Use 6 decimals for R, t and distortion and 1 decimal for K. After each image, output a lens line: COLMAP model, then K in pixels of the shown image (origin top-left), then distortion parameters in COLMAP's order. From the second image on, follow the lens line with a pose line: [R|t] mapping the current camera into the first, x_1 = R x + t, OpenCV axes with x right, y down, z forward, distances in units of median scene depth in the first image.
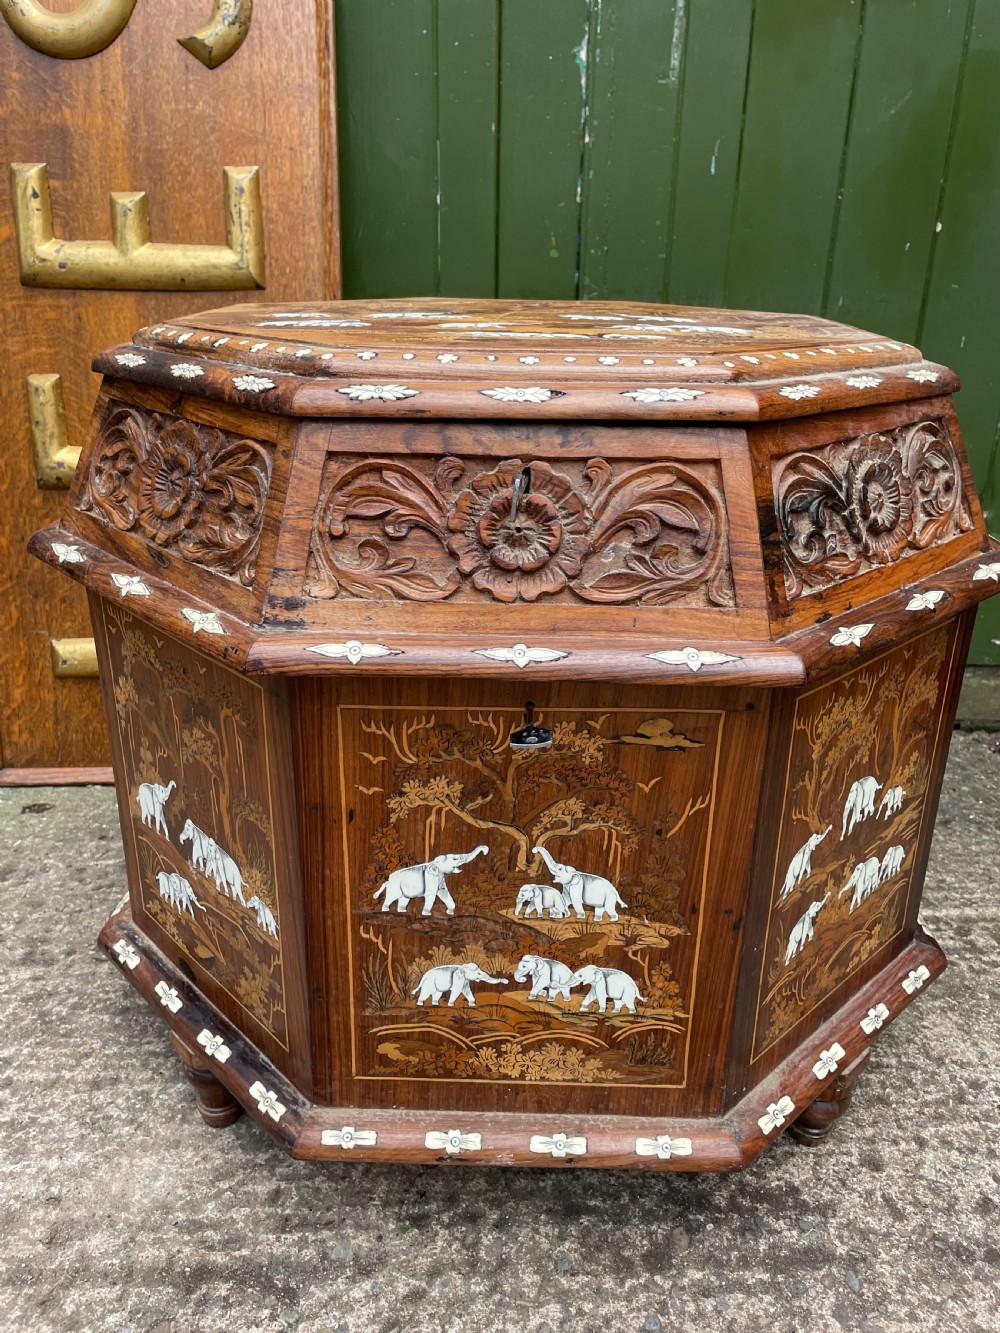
lens RADIAL K [[1026.9, 0, 509.0], [0, 1026.9, 655.6], [0, 0, 1]] dist [0.084832, -0.120738]
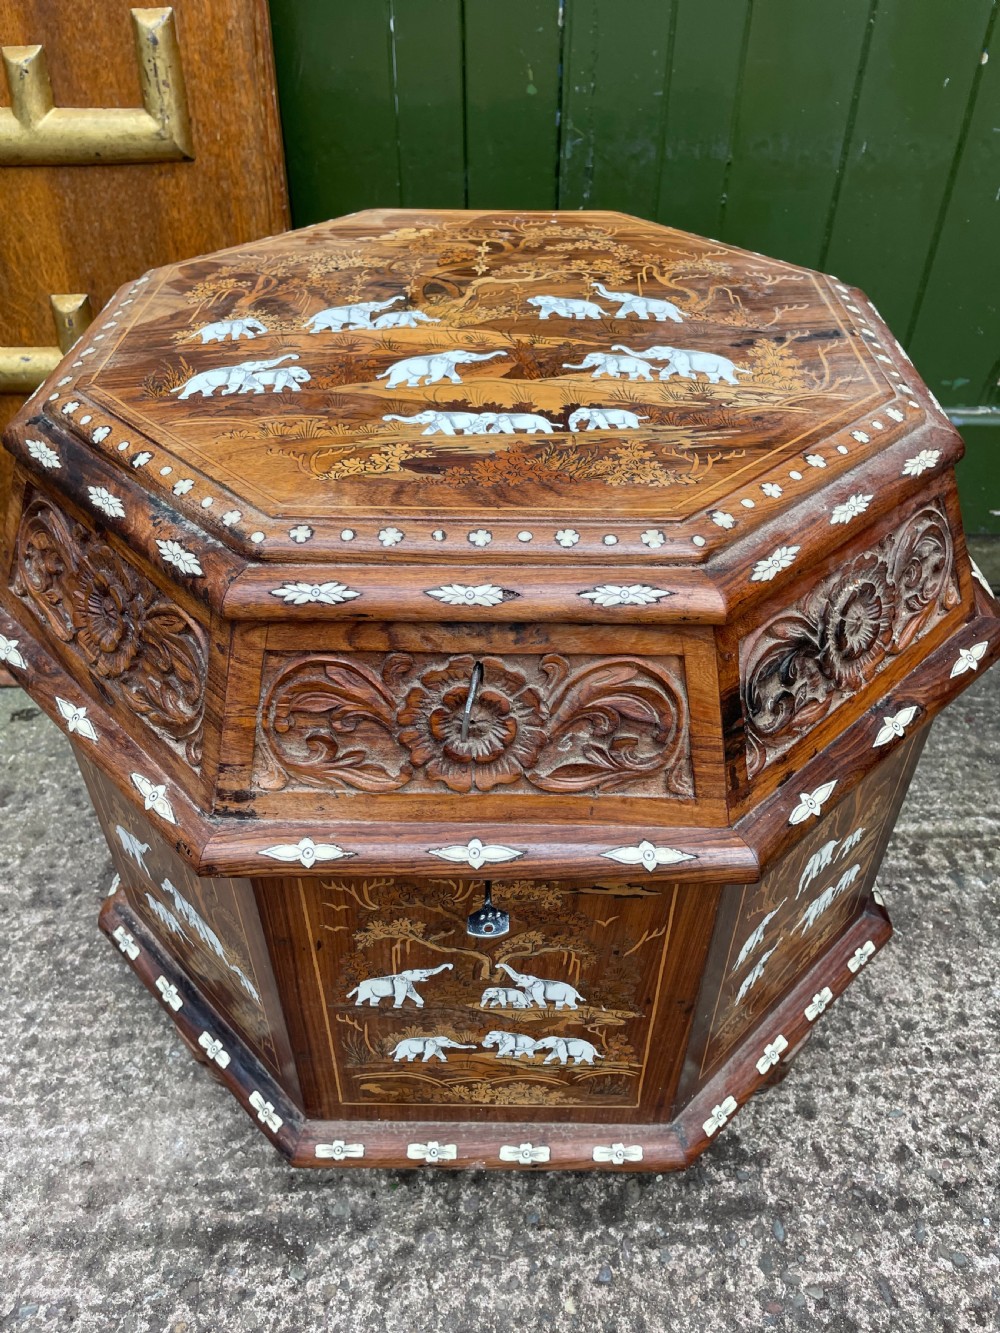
lens RADIAL K [[1026.9, 0, 508.1], [0, 1026.9, 662.8], [0, 0, 1]] dist [0.084832, -0.120738]
pose [[0.999923, -0.012355, -0.001240, 0.034575], [0.012130, 0.950592, 0.310206, -0.362451], [-0.002653, -0.310197, 0.950669, 0.082338]]
